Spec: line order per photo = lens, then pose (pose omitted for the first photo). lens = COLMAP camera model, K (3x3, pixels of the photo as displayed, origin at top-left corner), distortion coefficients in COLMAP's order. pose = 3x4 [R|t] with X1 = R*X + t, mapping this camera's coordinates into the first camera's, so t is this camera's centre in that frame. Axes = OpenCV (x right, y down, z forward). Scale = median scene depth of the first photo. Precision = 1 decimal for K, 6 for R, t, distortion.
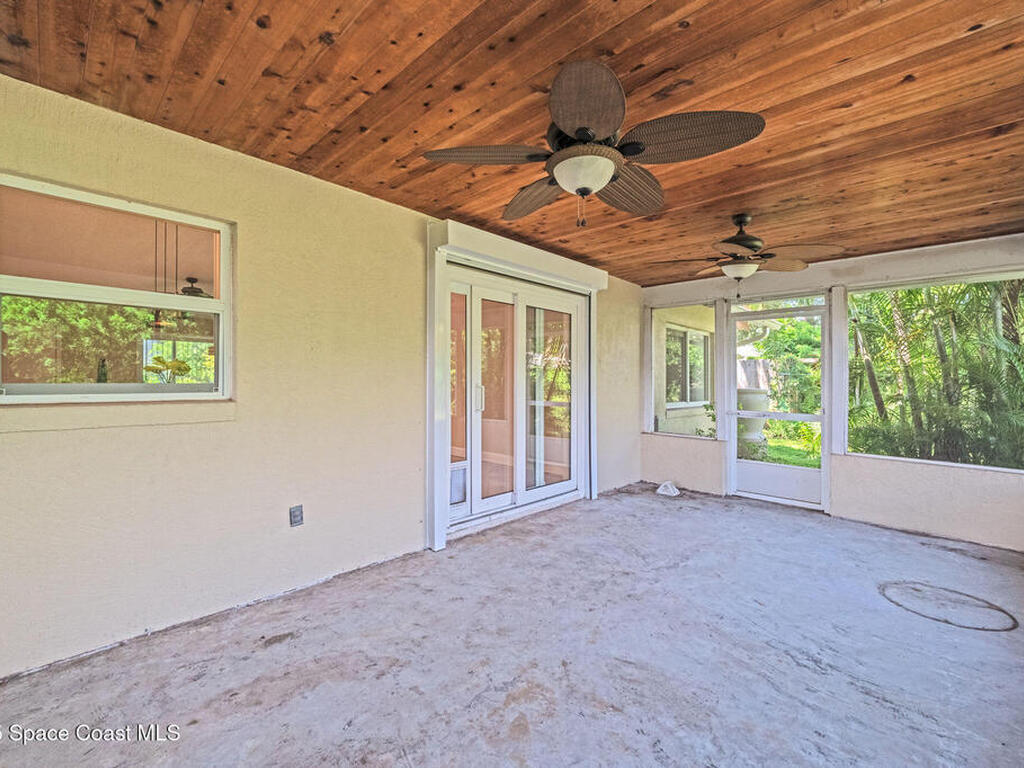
lens RADIAL K [[453.6, 0, 513.9], [0, 453.6, 377.8], [0, 0, 1]] dist [-0.000058, -0.000141]
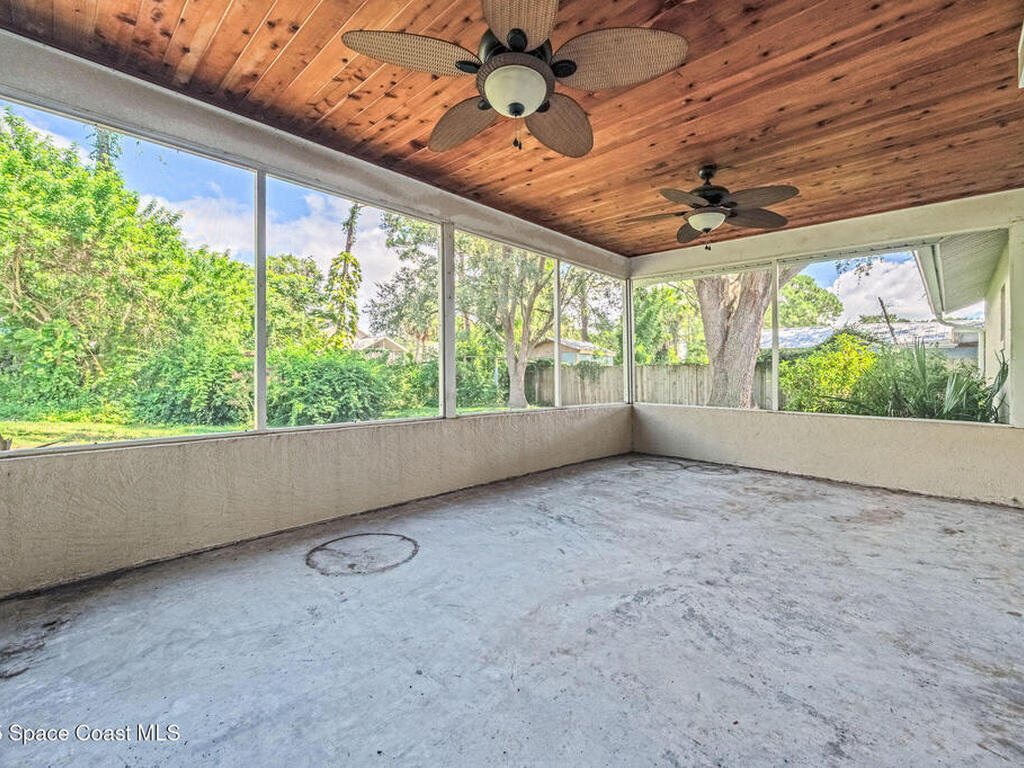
lens RADIAL K [[453.6, 0, 513.9], [0, 453.6, 377.8], [0, 0, 1]] dist [-0.000058, -0.000141]
pose [[-0.999604, -0.026215, 0.010206, 0.615902], [-0.026112, 0.999607, 0.010159, 0.113475], [-0.010468, 0.009888, -0.999896, 1.887264]]
